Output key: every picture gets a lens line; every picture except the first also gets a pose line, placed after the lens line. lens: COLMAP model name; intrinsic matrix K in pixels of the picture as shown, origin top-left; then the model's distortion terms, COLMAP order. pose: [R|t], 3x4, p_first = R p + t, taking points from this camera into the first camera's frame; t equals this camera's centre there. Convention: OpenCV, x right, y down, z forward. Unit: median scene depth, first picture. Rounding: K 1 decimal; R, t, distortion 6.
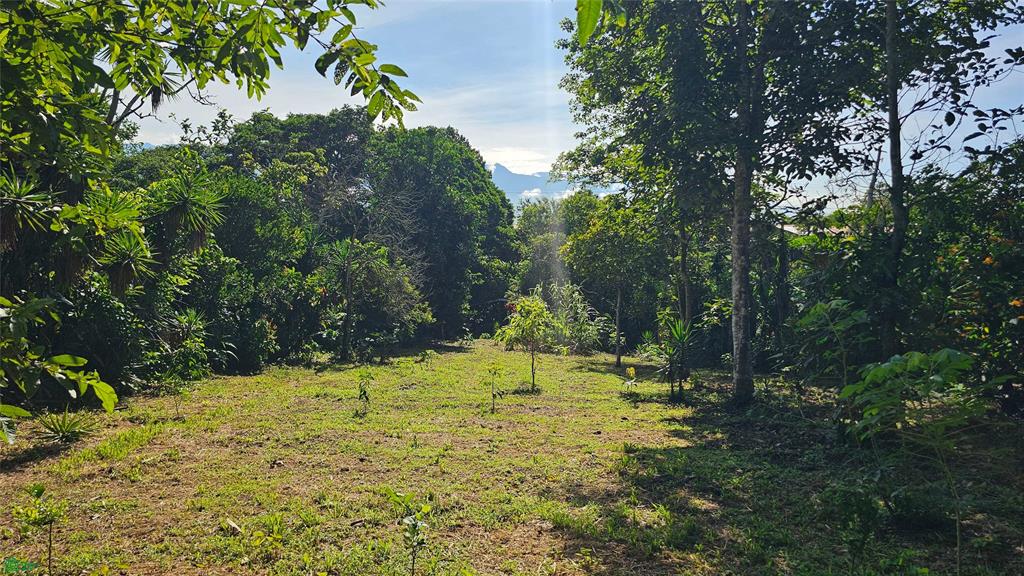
lens RADIAL K [[652.0, 0, 515.9], [0, 652.0, 289.7], [0, 0, 1]] dist [0.026792, -0.002917]
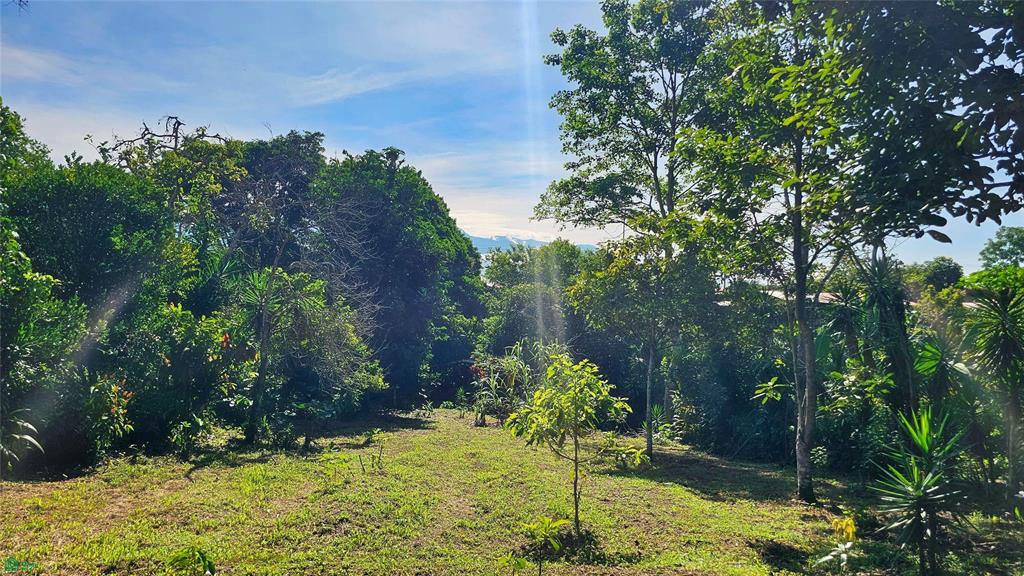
lens RADIAL K [[652.0, 0, 515.9], [0, 652.0, 289.7], [0, 0, 1]] dist [0.026792, -0.002917]
pose [[0.997015, 0.033389, 0.069611, -0.026248], [-0.026510, 0.994882, -0.097508, 0.005536], [-0.072511, 0.095372, 0.992797, 0.190070]]
